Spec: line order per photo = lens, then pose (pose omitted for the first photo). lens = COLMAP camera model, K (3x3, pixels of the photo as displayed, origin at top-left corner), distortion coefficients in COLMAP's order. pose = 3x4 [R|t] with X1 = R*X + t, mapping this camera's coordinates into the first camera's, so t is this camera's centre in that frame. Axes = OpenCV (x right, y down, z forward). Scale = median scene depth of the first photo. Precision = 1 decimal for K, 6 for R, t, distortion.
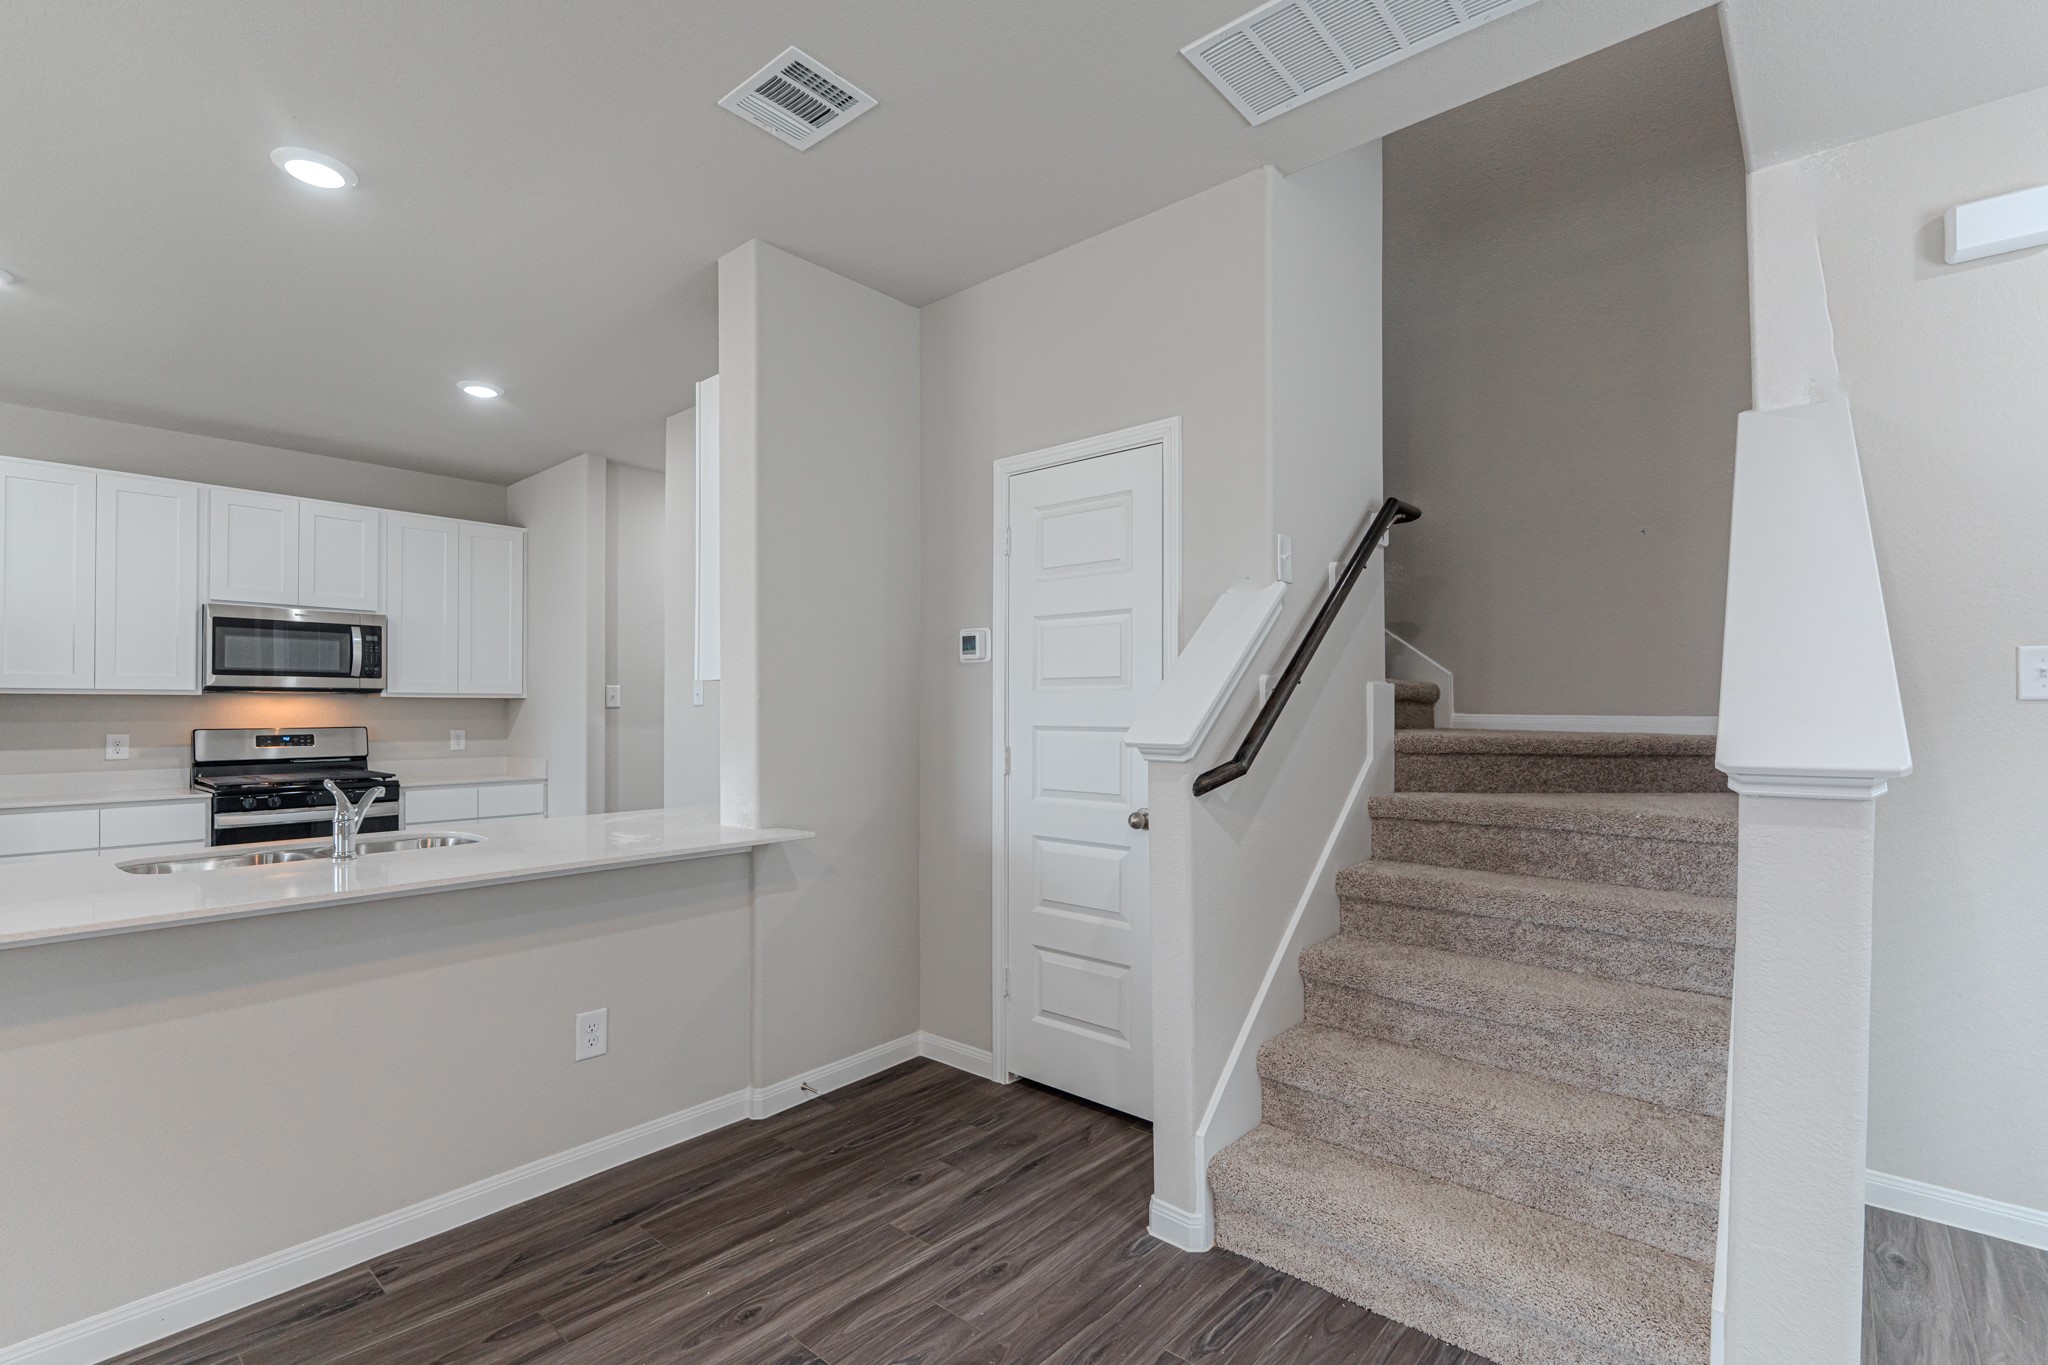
lens RADIAL K [[939.5, 0, 1037.4], [0, 939.5, 702.6], [0, 0, 1]] dist [-0.001988, -0.000569]
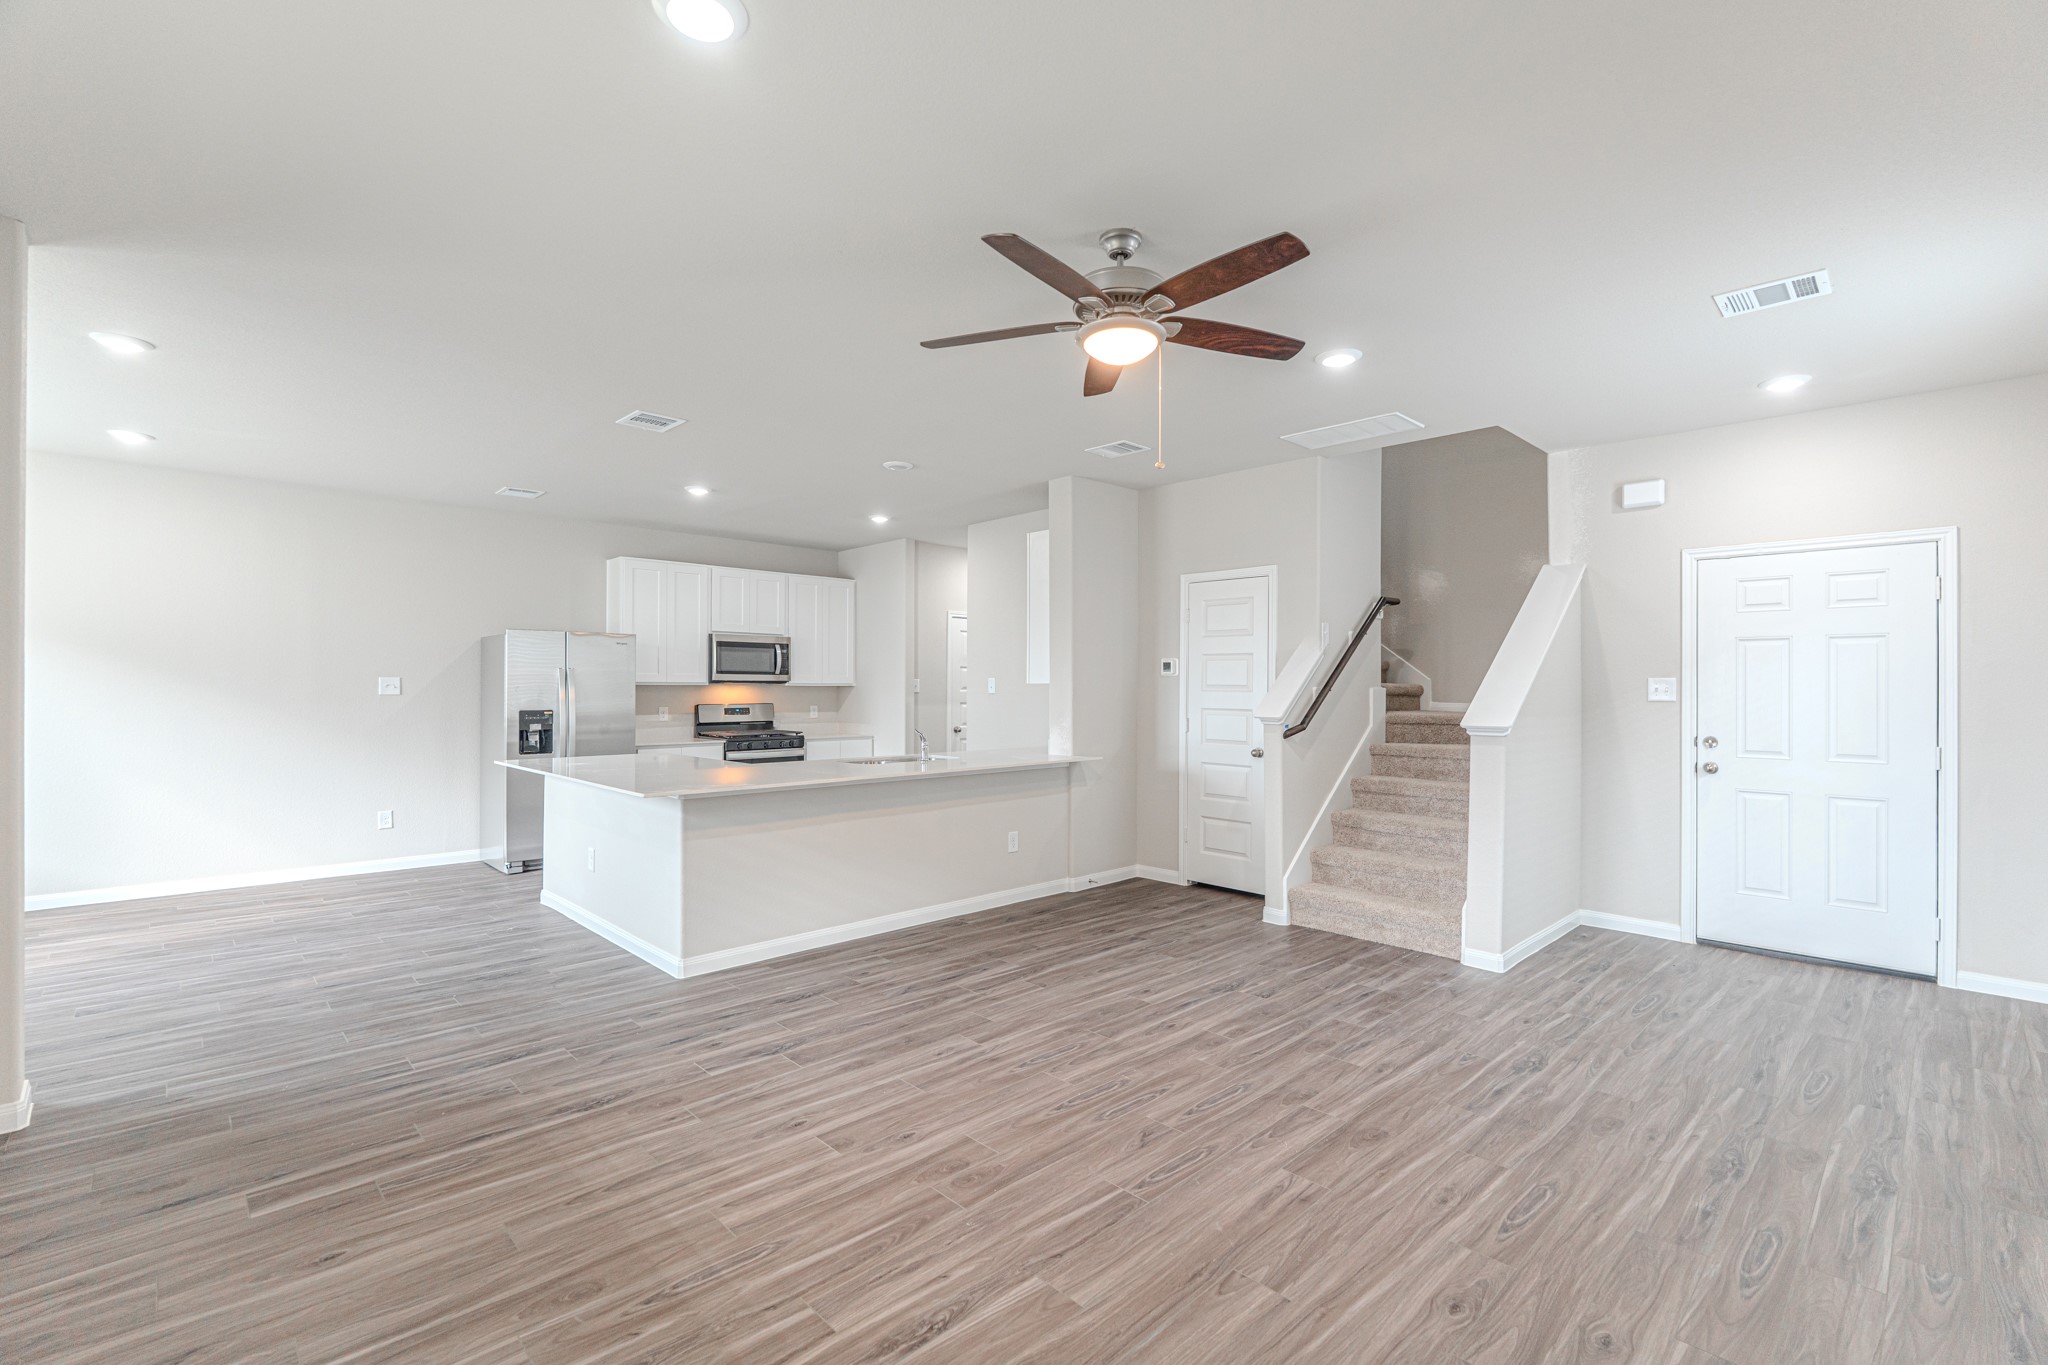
lens RADIAL K [[919.2, 0, 1032.1], [0, 919.2, 681.8], [0, 0, 1]] dist [-0.000749, -0.000206]
pose [[0.995439, 0.005337, -0.095255, -0.194962], [-0.004865, 0.999975, 0.005184, -0.043724], [0.095281, -0.004697, 0.995439, -1.094973]]
